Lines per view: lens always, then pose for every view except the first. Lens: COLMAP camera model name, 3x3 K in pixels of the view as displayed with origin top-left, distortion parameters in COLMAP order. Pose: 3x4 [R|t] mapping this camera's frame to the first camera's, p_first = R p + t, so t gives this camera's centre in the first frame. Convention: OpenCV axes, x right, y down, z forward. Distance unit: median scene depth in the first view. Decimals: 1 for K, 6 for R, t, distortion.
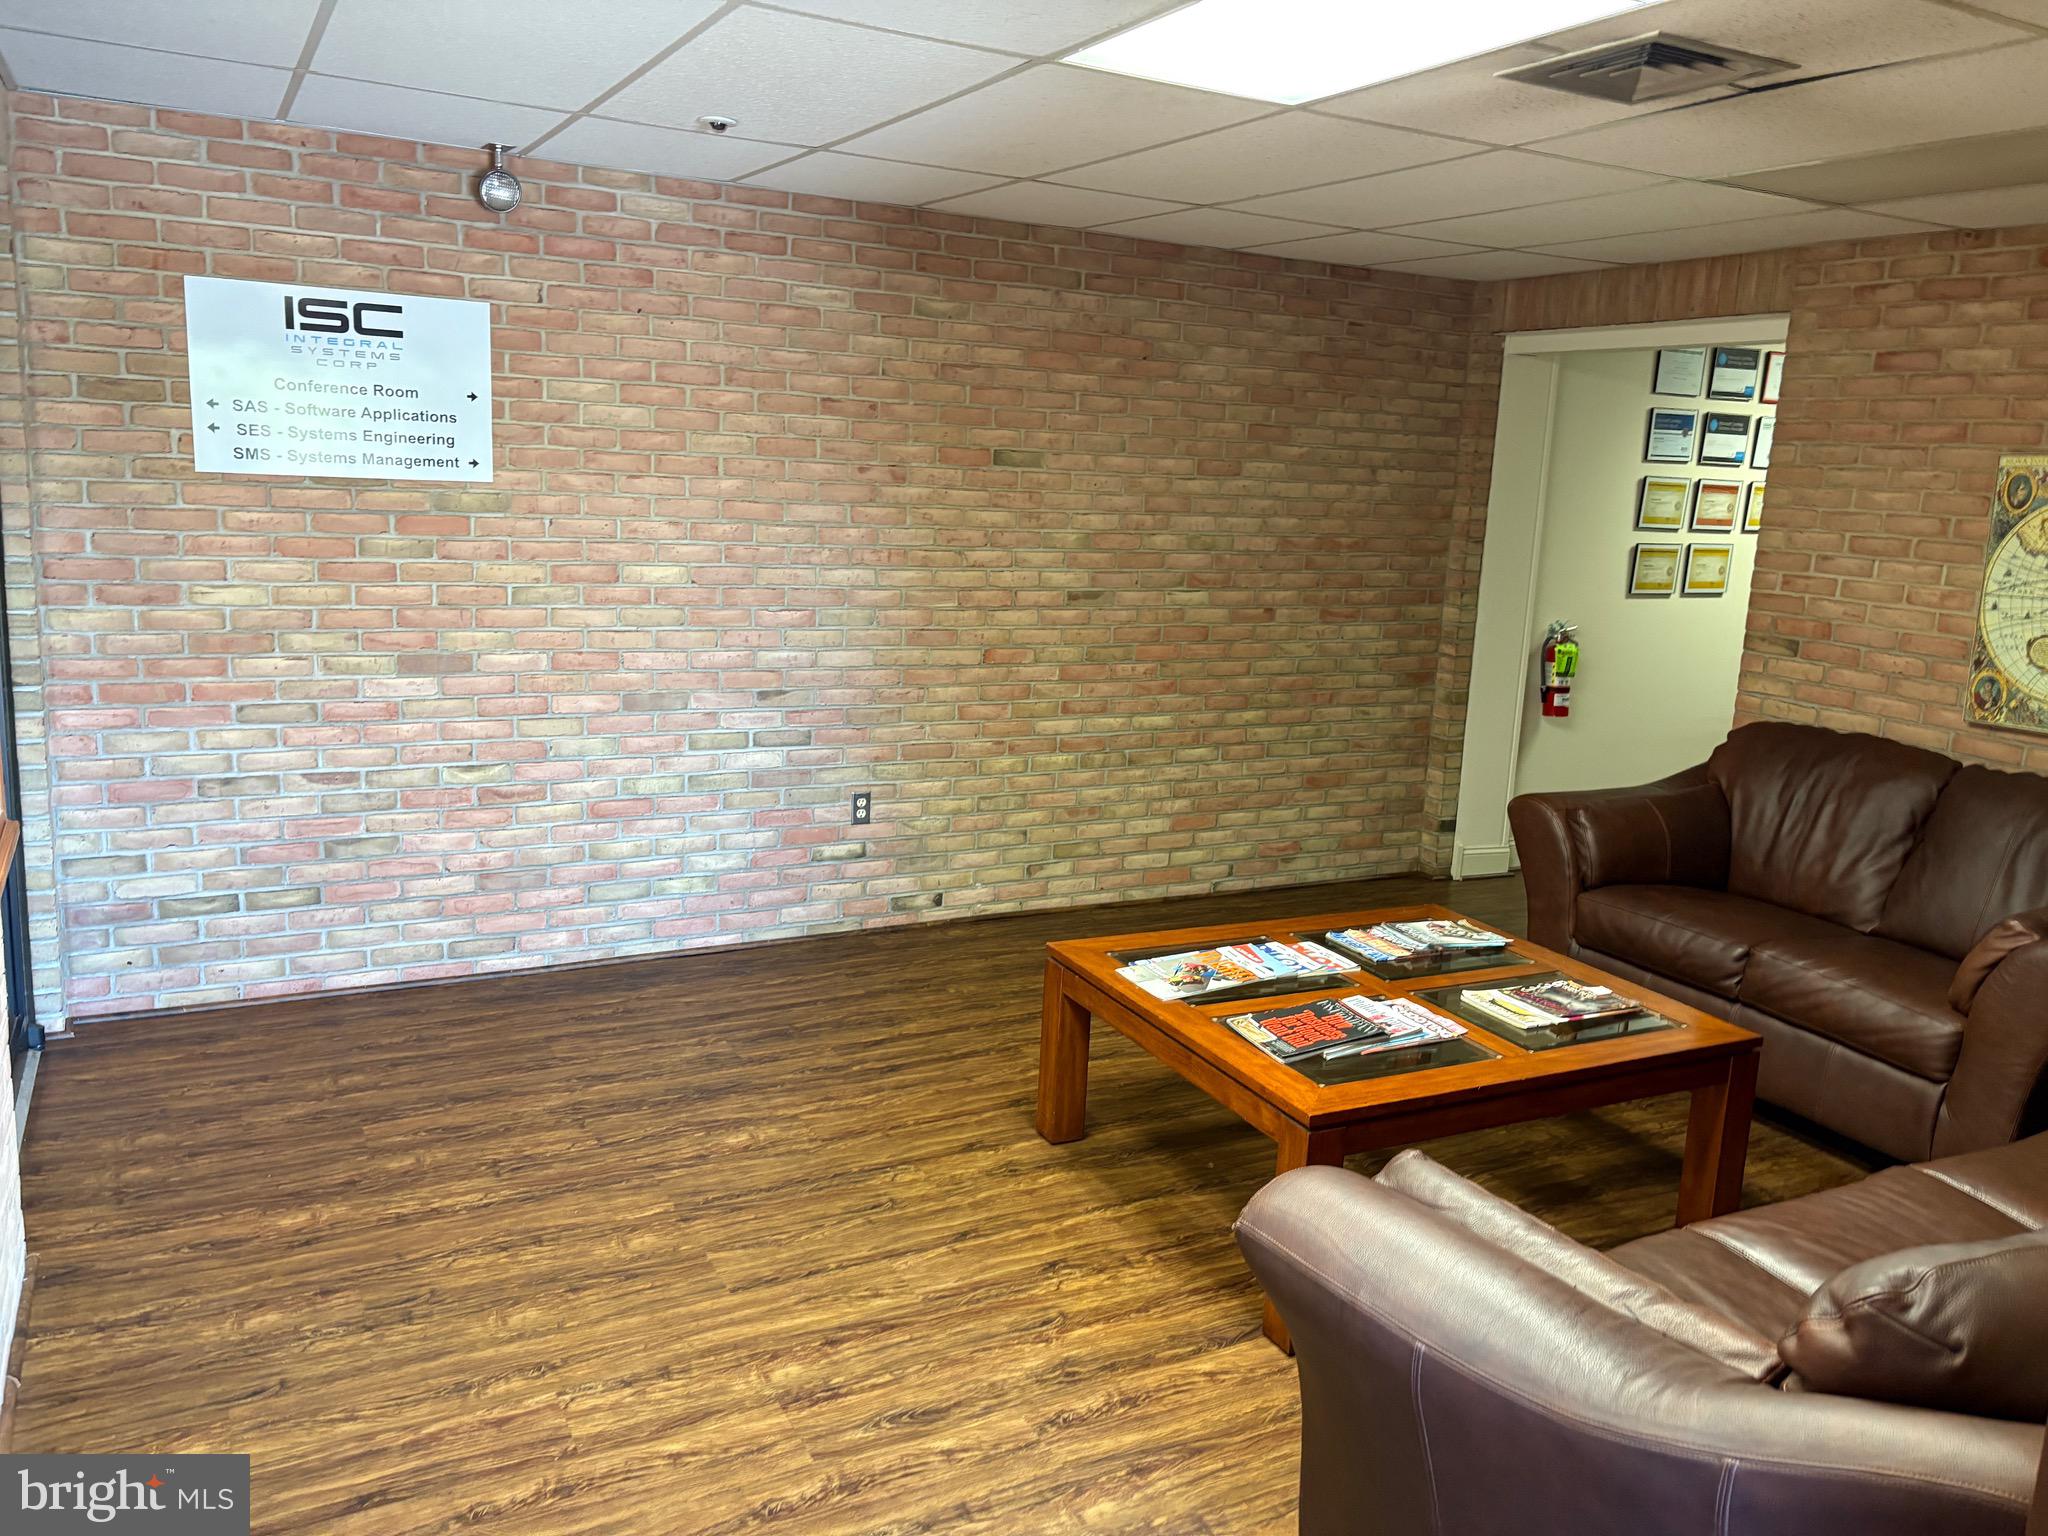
lens RADIAL K [[1554.4, 0, 1025.9], [0, 1554.4, 768.8], [0, 0, 1]] dist [0.072791, -0.003178]
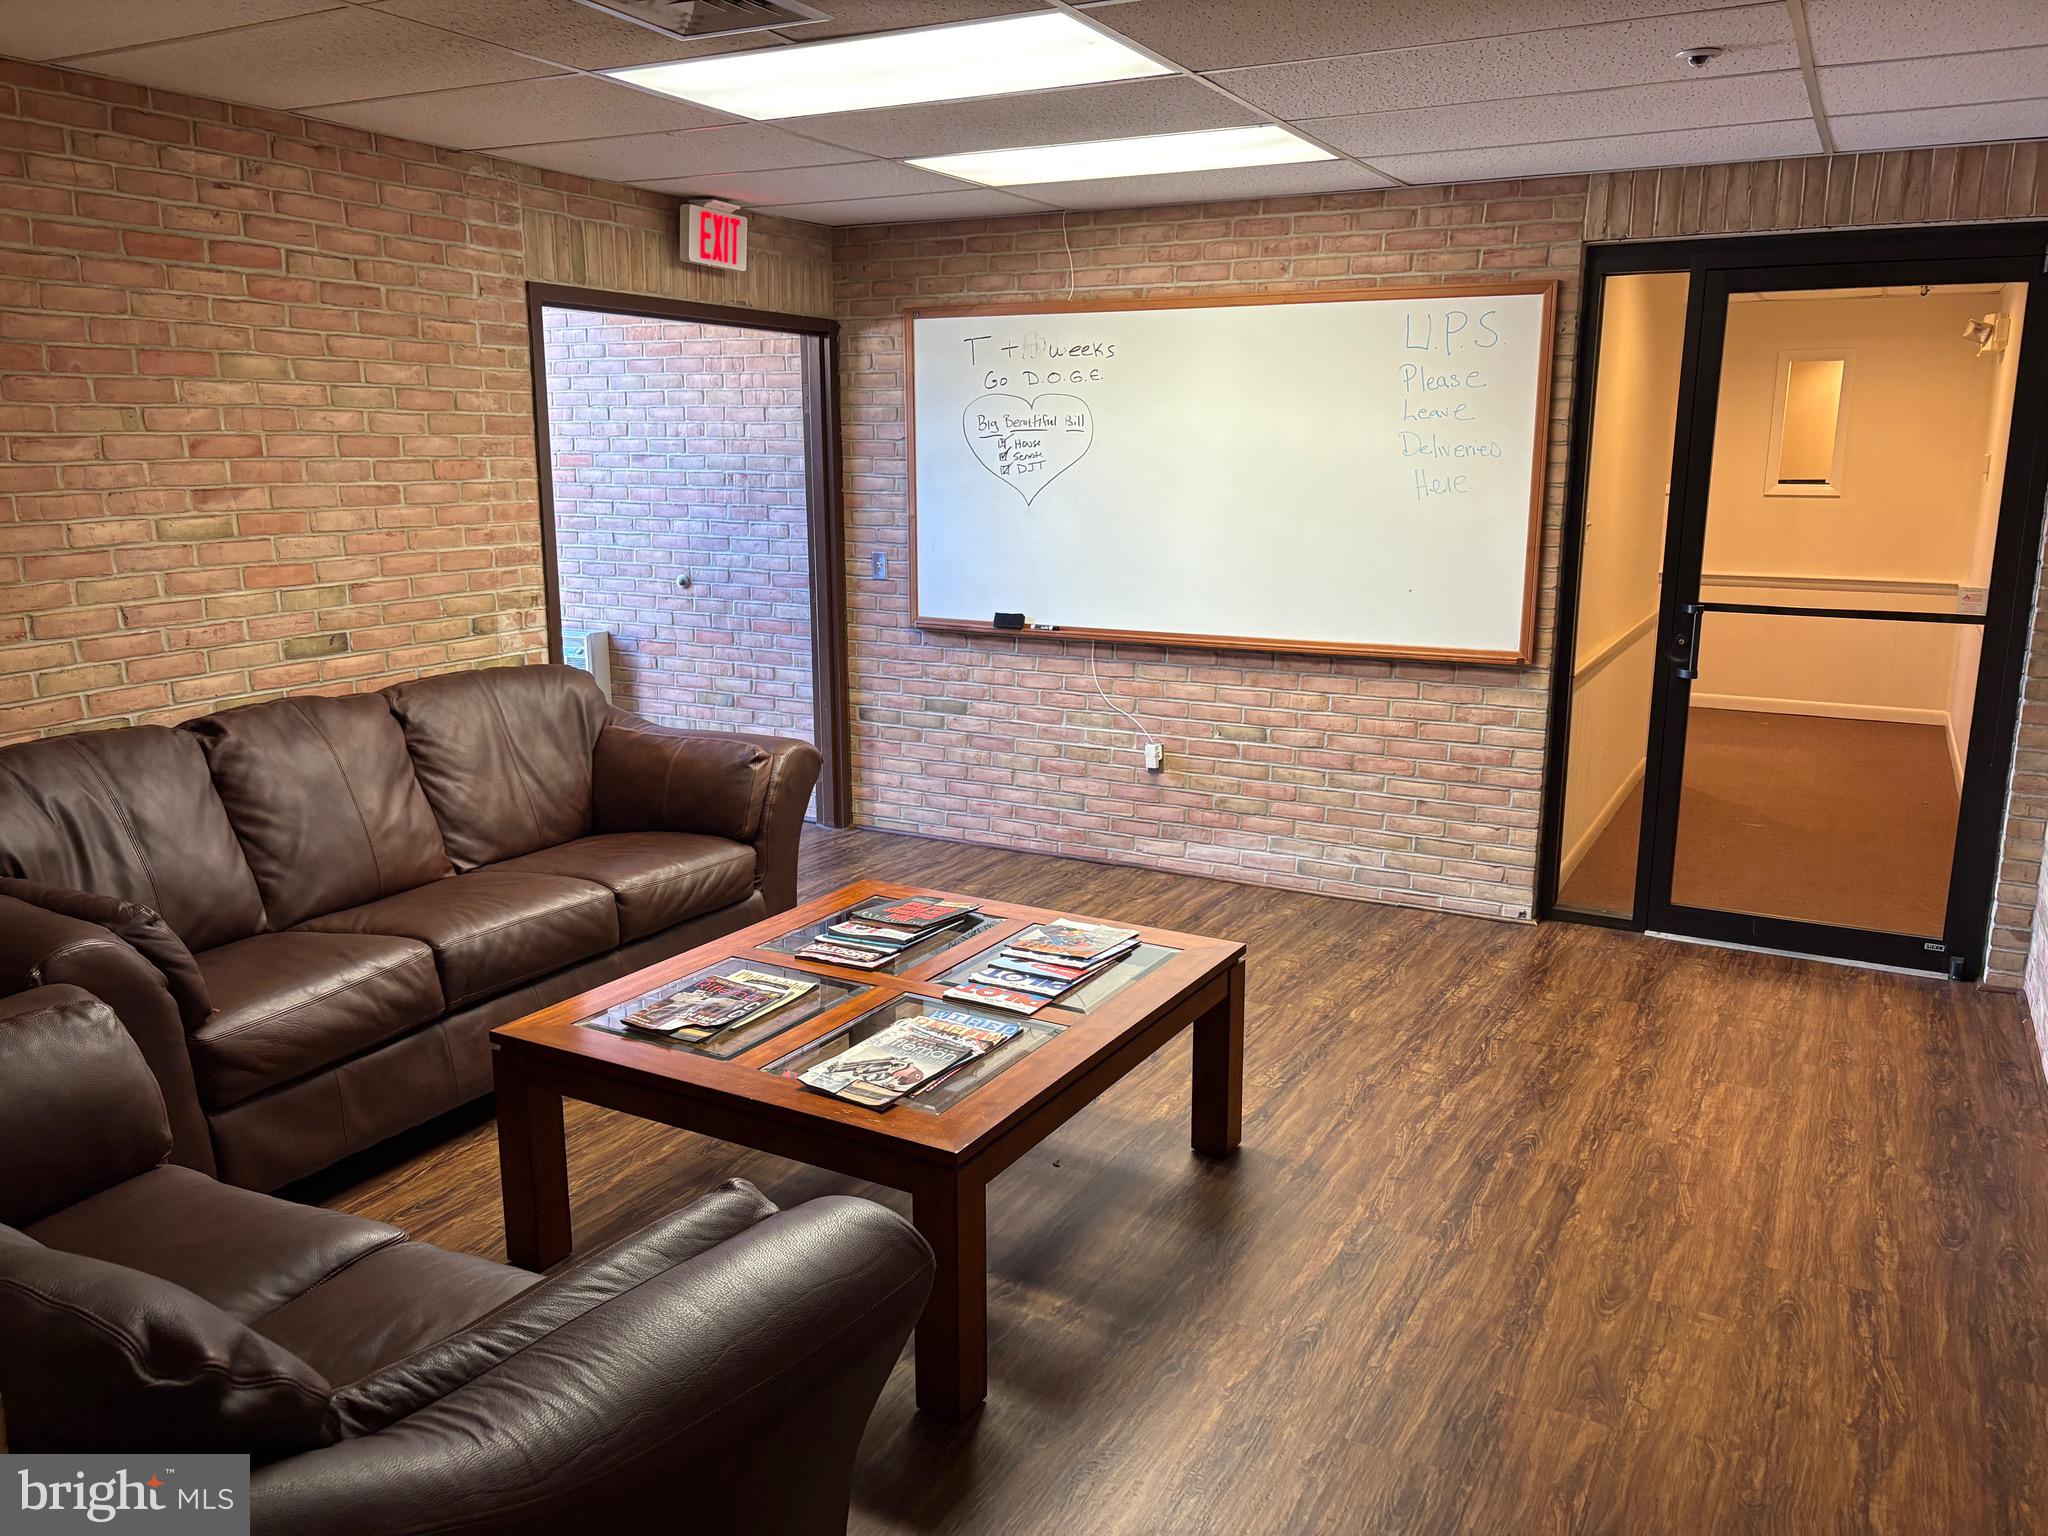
lens RADIAL K [[1554.4, 0, 1026.6], [0, 1554.4, 769.5], [0, 0, 1]] dist [0.072791, -0.003178]
pose [[-0.834489, 0.059503, -0.547802, 0.628511], [-0.152110, 0.930647, 0.332804, -0.274192], [0.529614, 0.361048, -0.767564, 1.611697]]
